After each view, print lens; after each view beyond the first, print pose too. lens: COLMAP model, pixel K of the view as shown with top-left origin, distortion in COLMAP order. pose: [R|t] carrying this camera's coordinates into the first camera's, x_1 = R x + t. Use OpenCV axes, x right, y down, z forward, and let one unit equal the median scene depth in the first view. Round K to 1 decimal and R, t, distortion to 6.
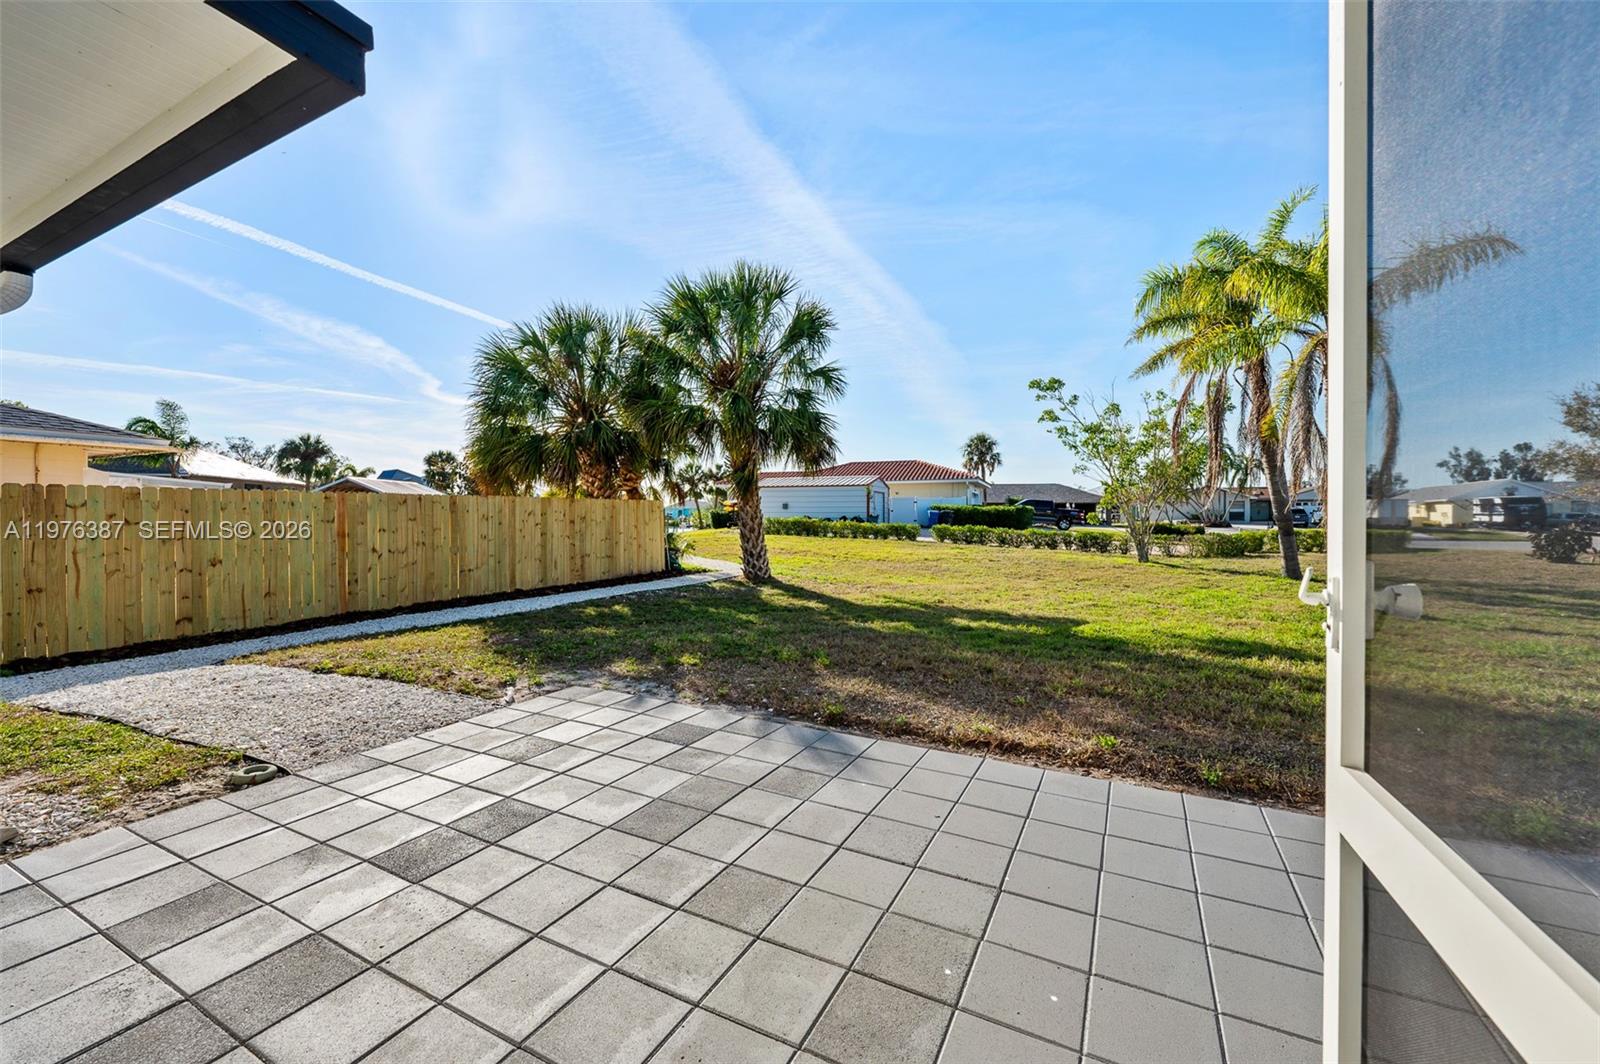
lens RADIAL K [[632.7, 0, 800.0], [0, 632.7, 532.0], [0, 0, 1]] dist [0.002029, 0.000058]
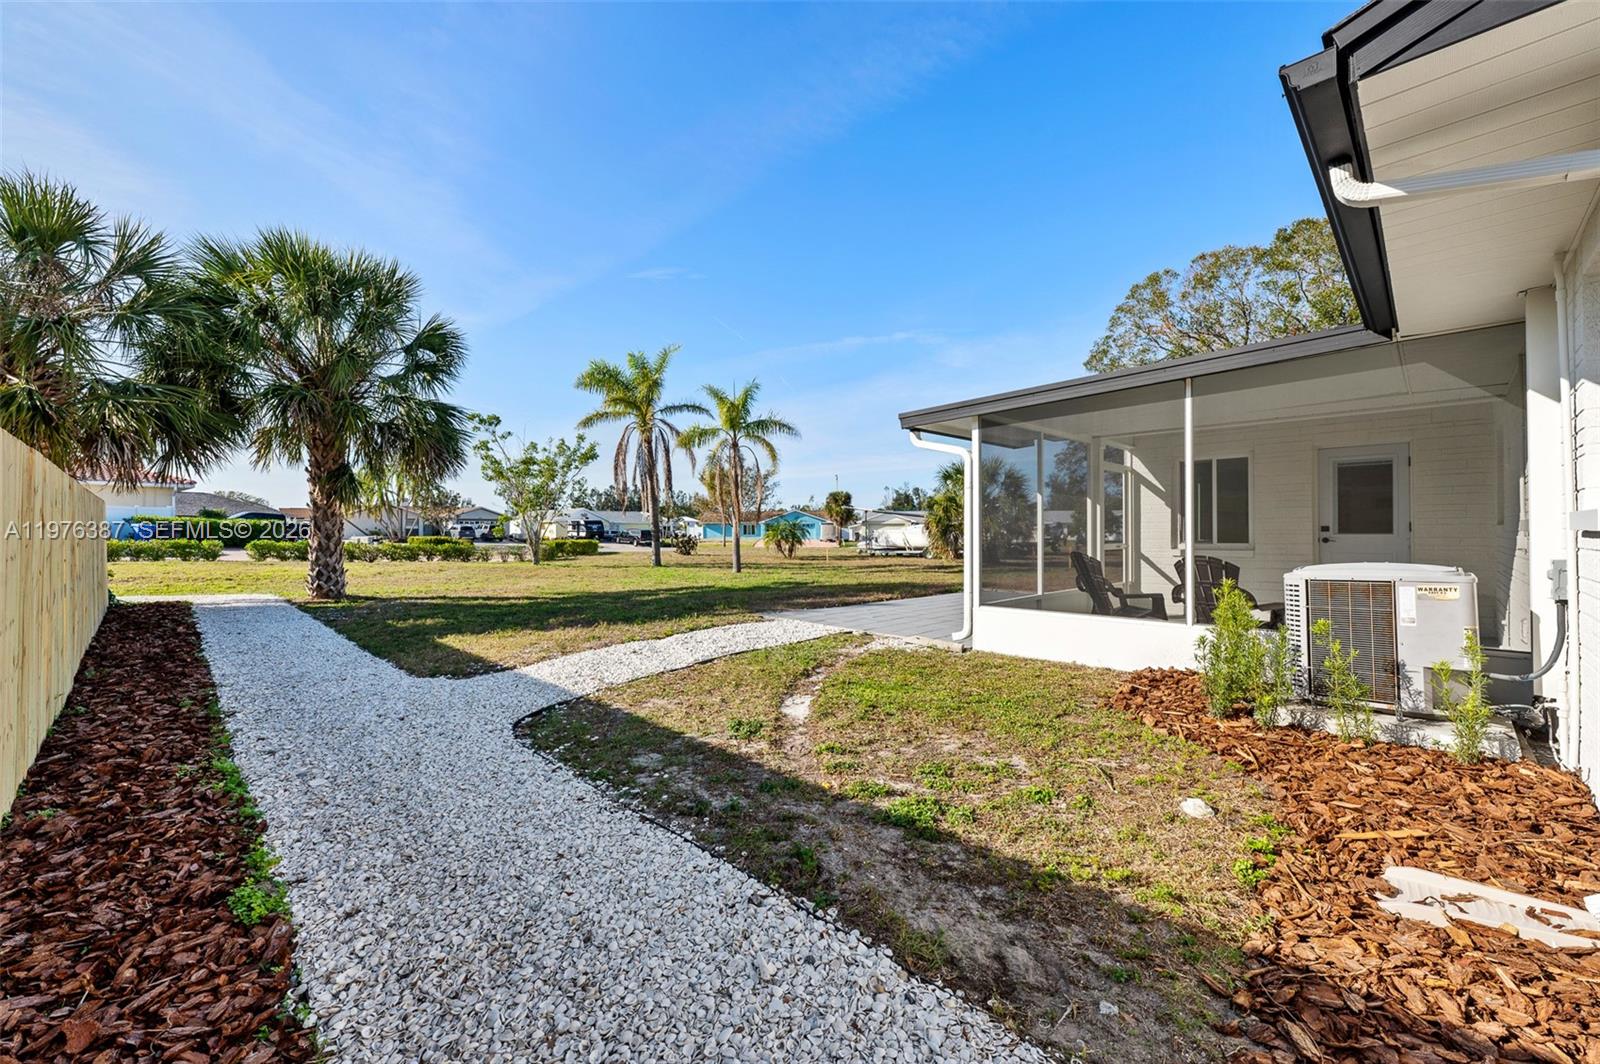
lens RADIAL K [[621.7, 0, 800.0], [0, 621.7, 532.0], [0, 0, 1]] dist [0.000677, 0.000048]
pose [[0.318676, 0.000930, 0.947863, -0.391266], [0.024792, 0.999649, -0.009316, 0.003486], [-0.947539, 0.026468, 0.318541, 0.055046]]
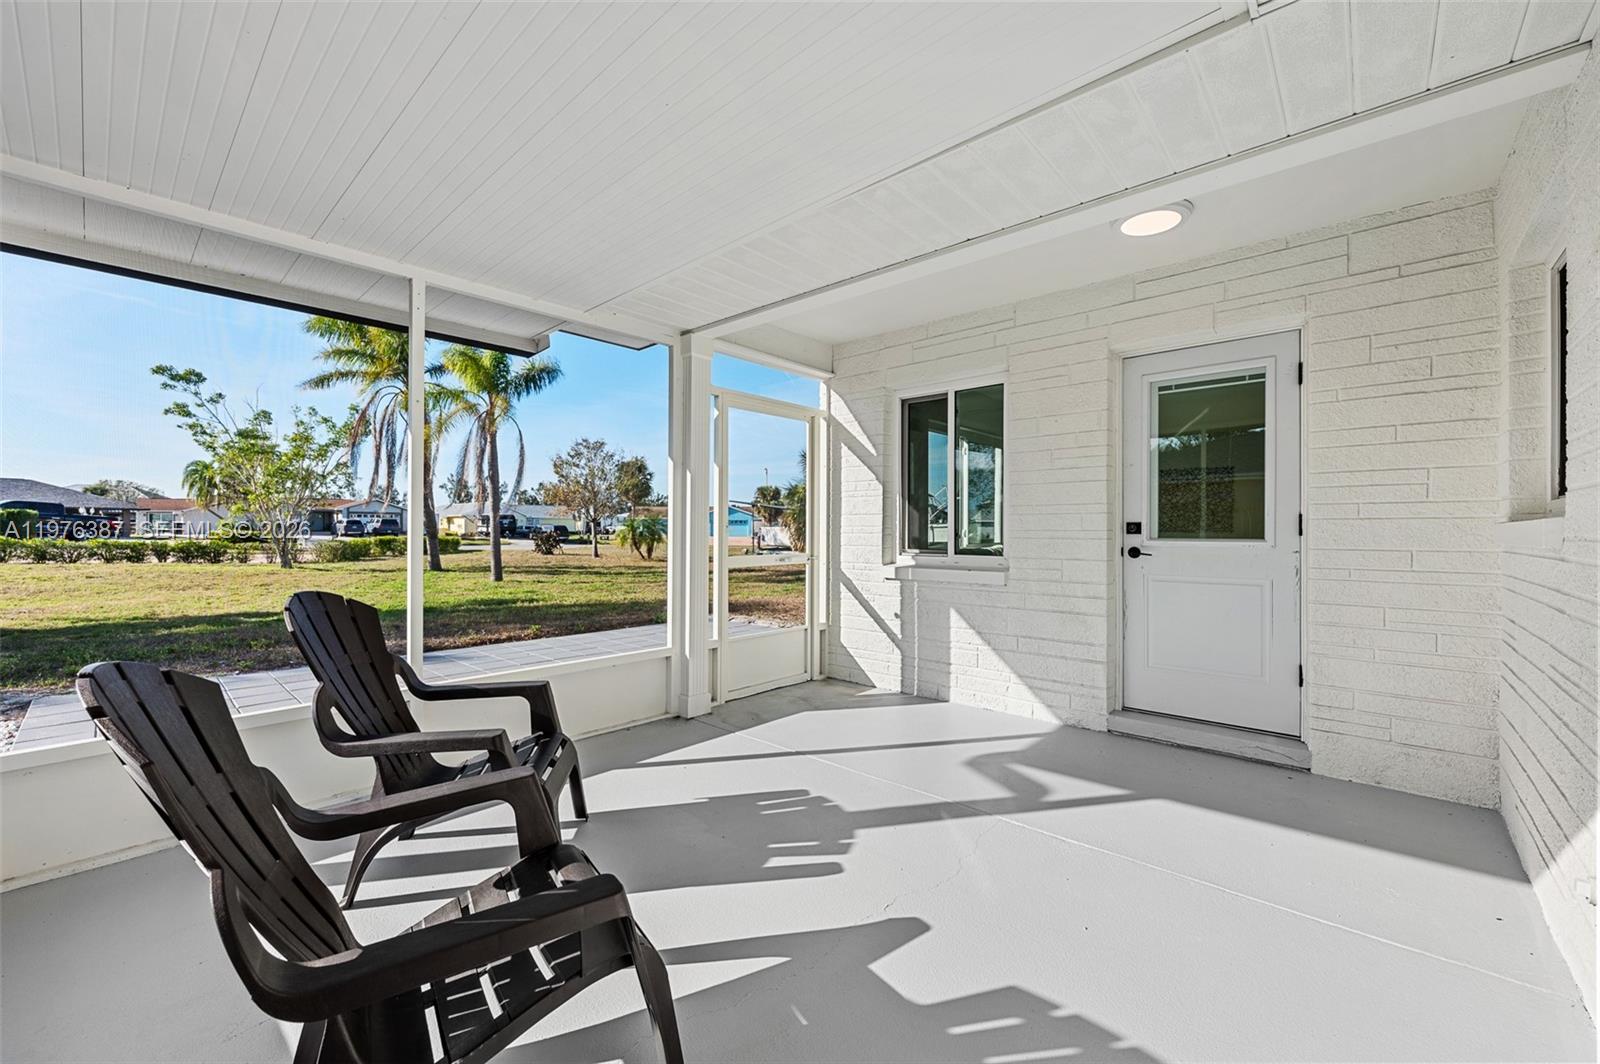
lens RADIAL K [[632.7, 0, 800.0], [0, 632.7, 532.0], [0, 0, 1]] dist [0.002029, 0.000058]
pose [[0.259705, -0.000213, 0.965688, -0.182654], [0.016916, 0.999848, -0.004328, 0.005632], [-0.965540, 0.017460, 0.259669, -0.054176]]
